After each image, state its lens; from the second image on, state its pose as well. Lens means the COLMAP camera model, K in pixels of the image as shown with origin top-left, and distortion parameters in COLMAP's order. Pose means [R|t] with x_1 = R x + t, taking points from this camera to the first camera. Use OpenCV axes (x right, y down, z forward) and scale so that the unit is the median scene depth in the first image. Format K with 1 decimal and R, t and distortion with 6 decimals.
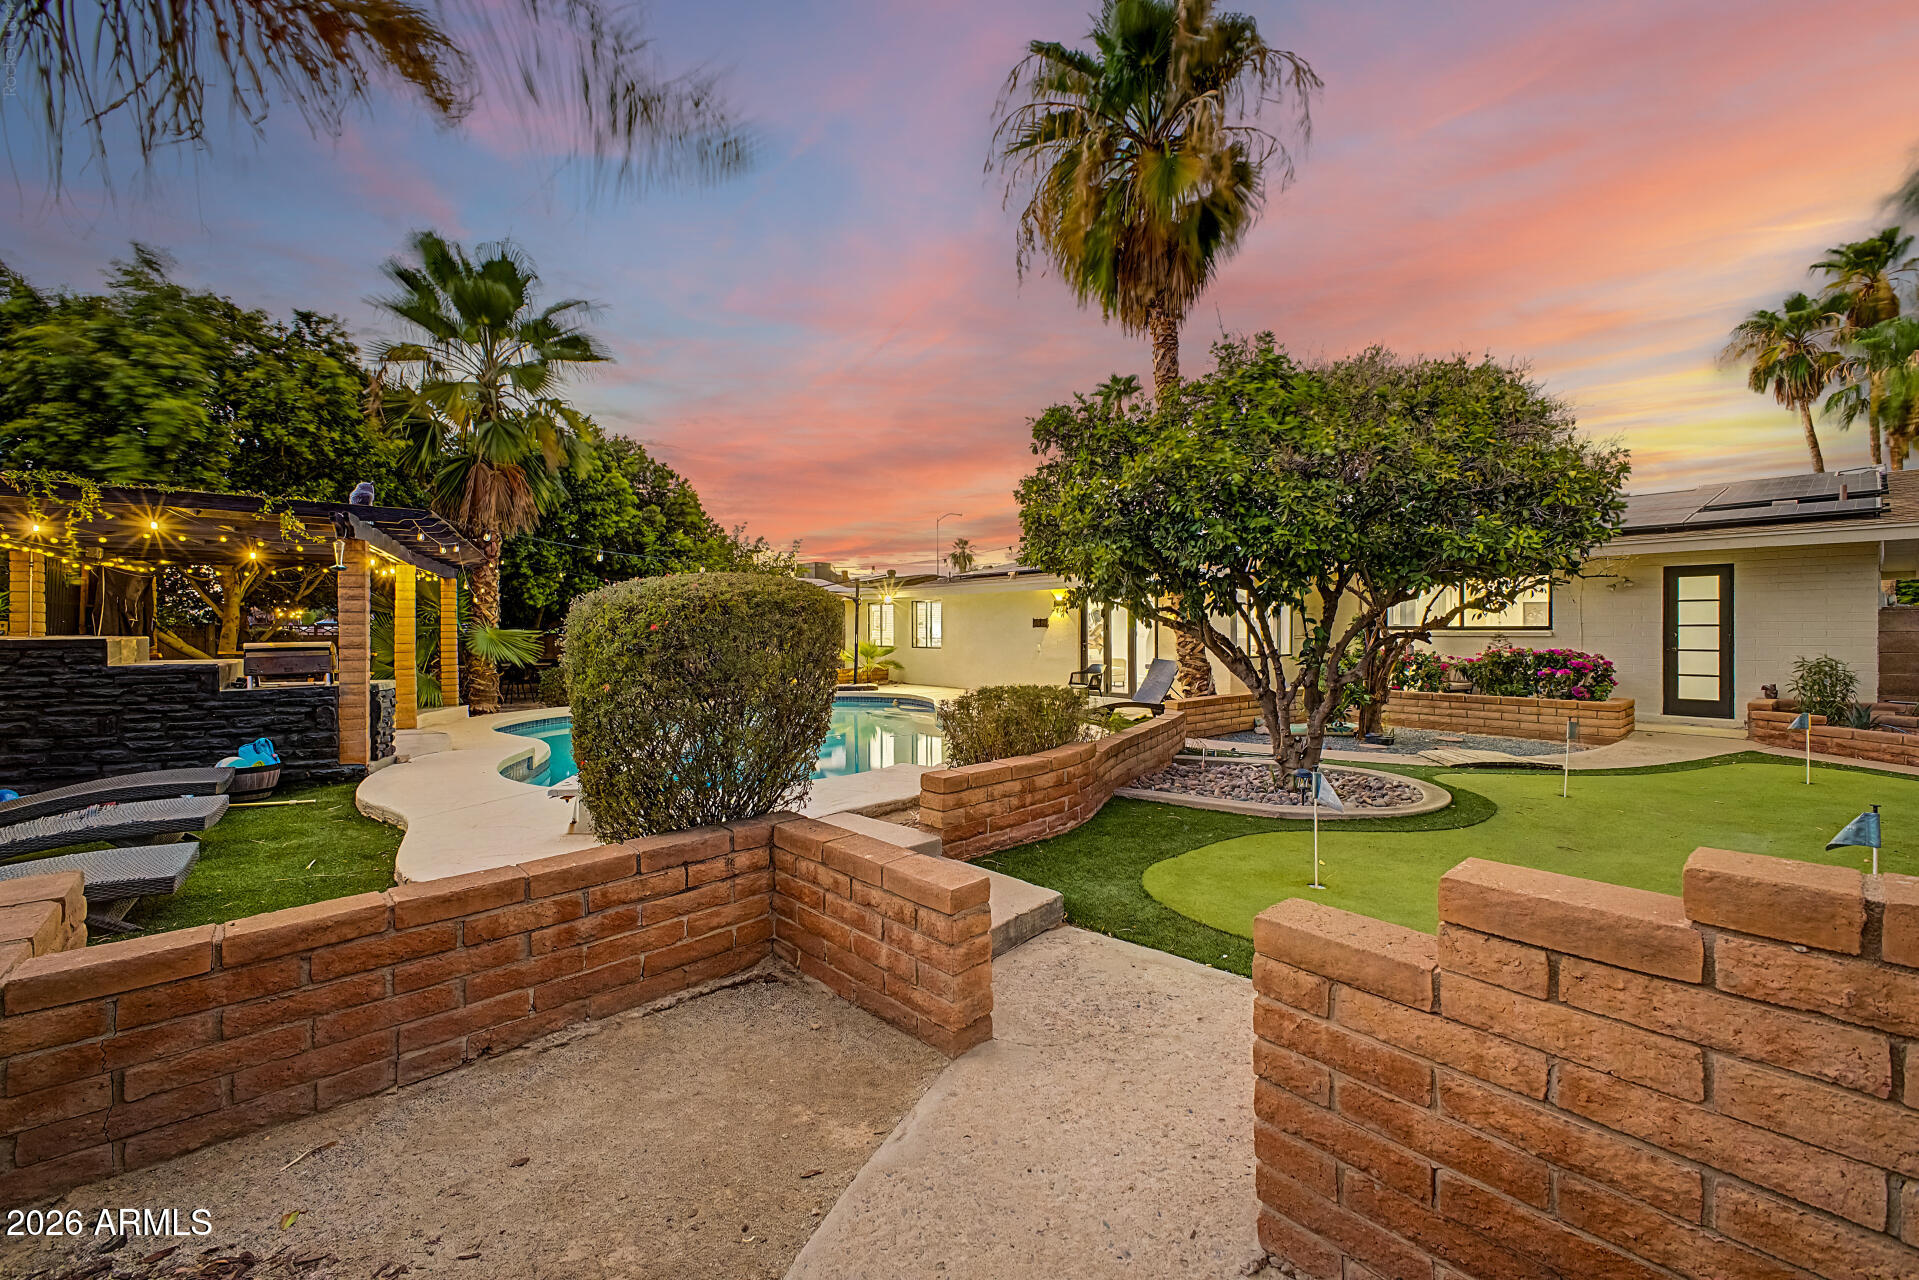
lens RADIAL K [[771.8, 0, 949.2], [0, 771.8, 628.3], [0, 0, 1]] dist [0.019417, 0.000085]
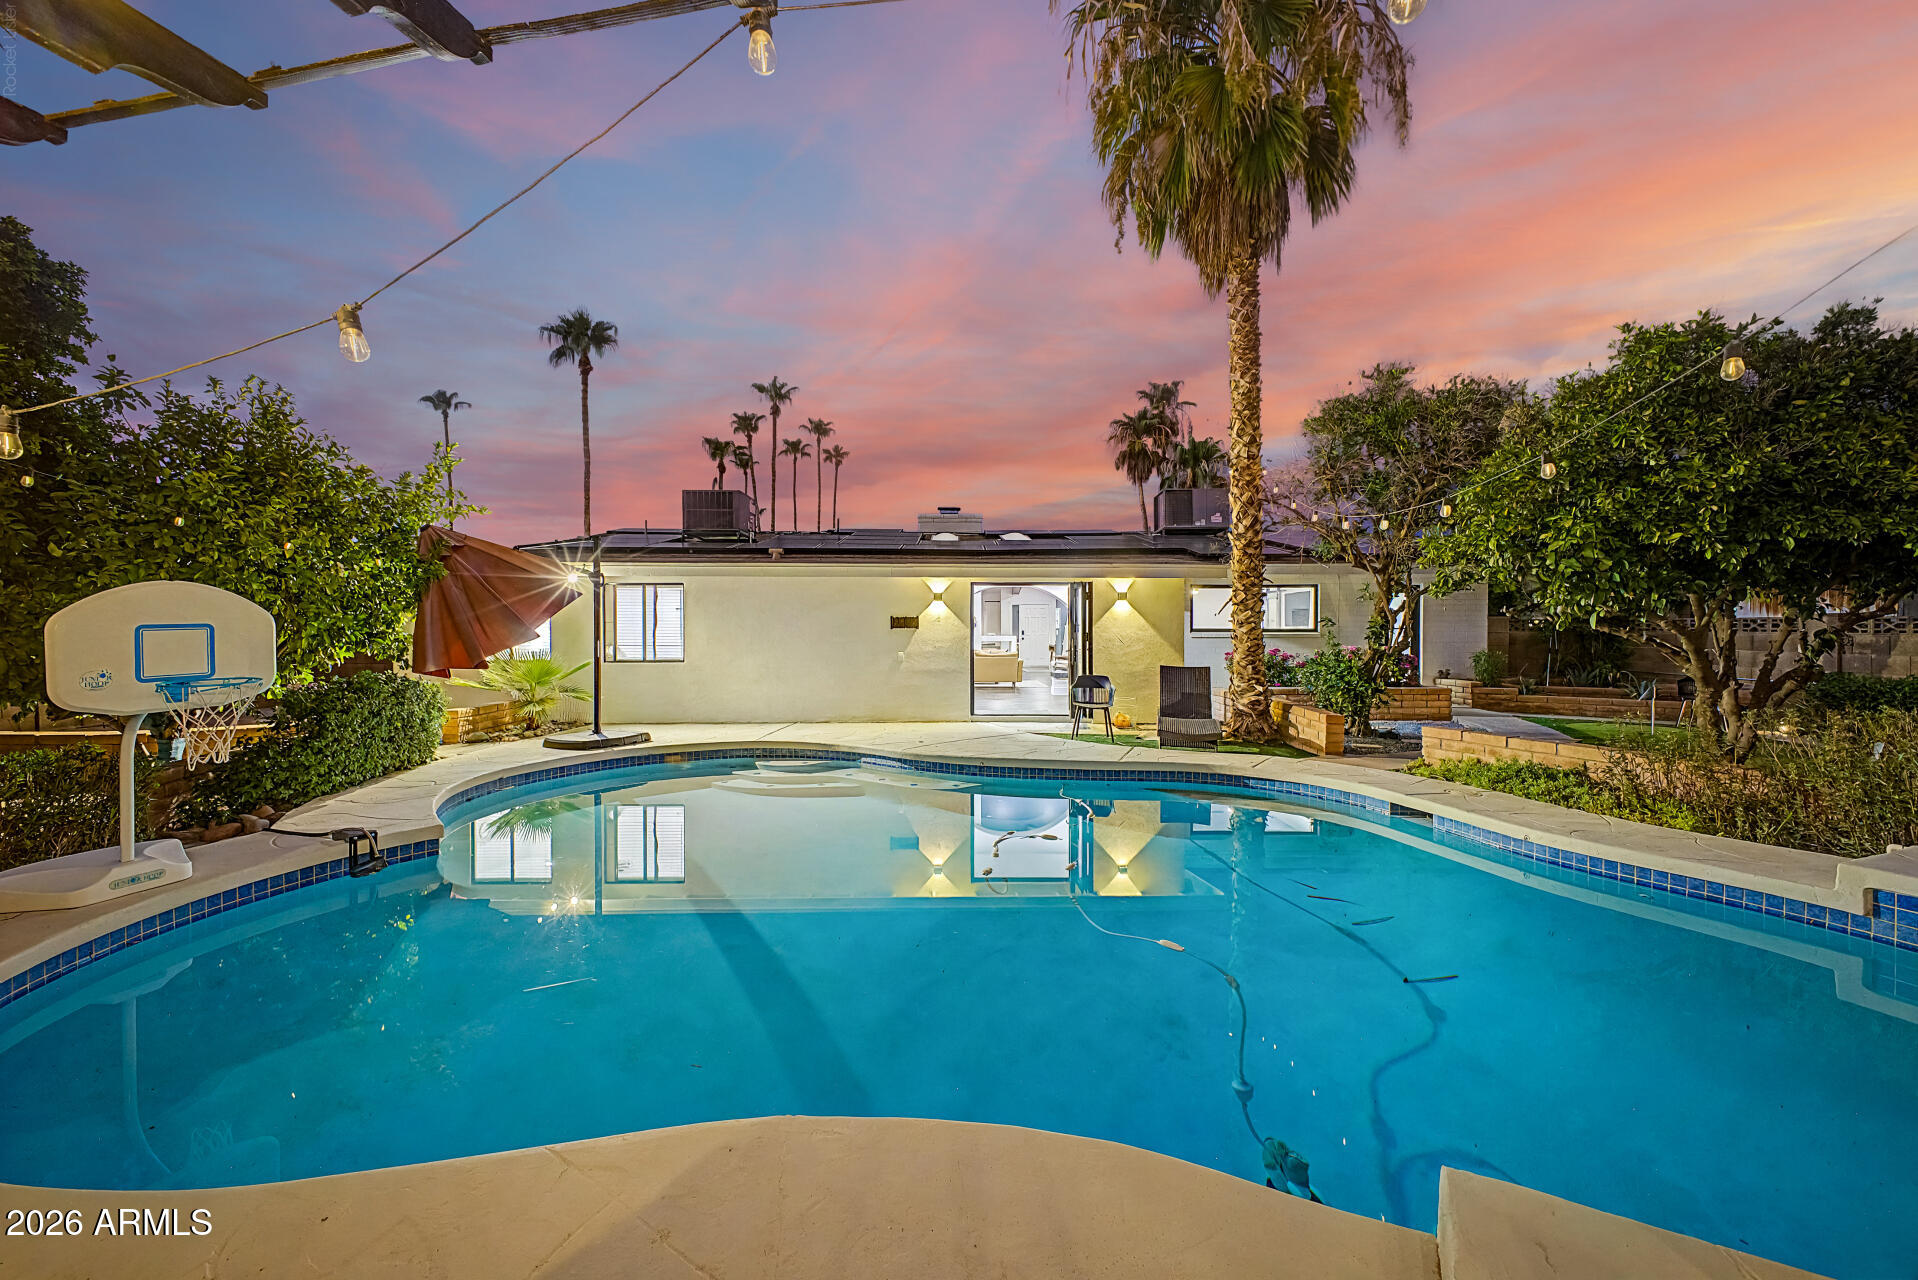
lens RADIAL K [[765.4, 0, 948.3], [0, 765.4, 642.2], [0, 0, 1]] dist [0.021112, -0.000289]
pose [[0.639898, -0.010238, 0.768392, -0.507455], [-0.000684, 0.999903, 0.013892, 0.001625], [-0.768459, -0.009415, 0.639829, 0.619451]]
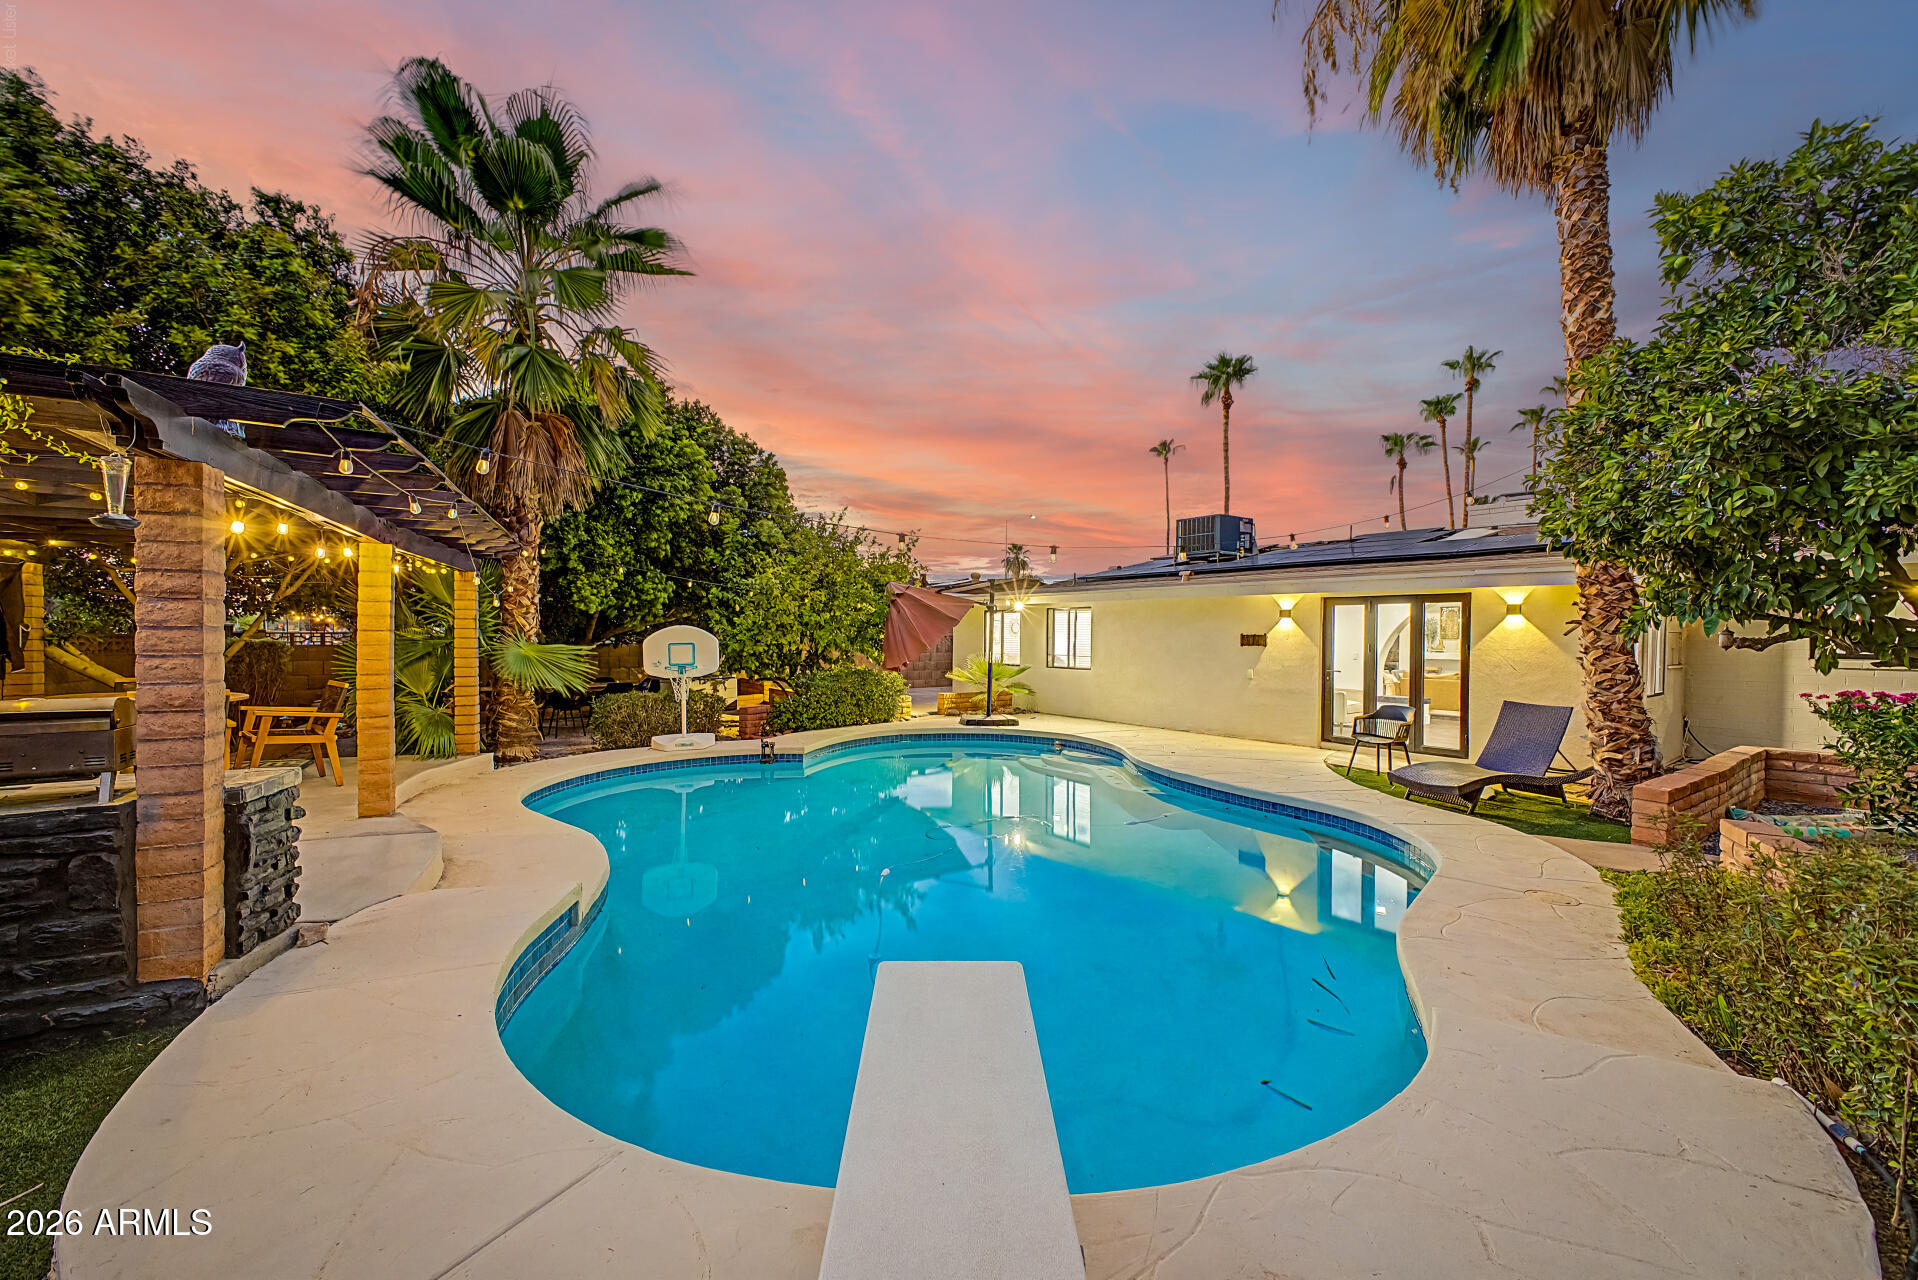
lens RADIAL K [[765.4, 0, 948.3], [0, 765.4, 642.2], [0, 0, 1]] dist [0.021112, -0.000289]
pose [[0.998594, 0.011162, -0.051825, -0.165127], [-0.010652, 0.999892, 0.010104, -0.011707], [0.051932, -0.009537, 0.998605, 0.311940]]
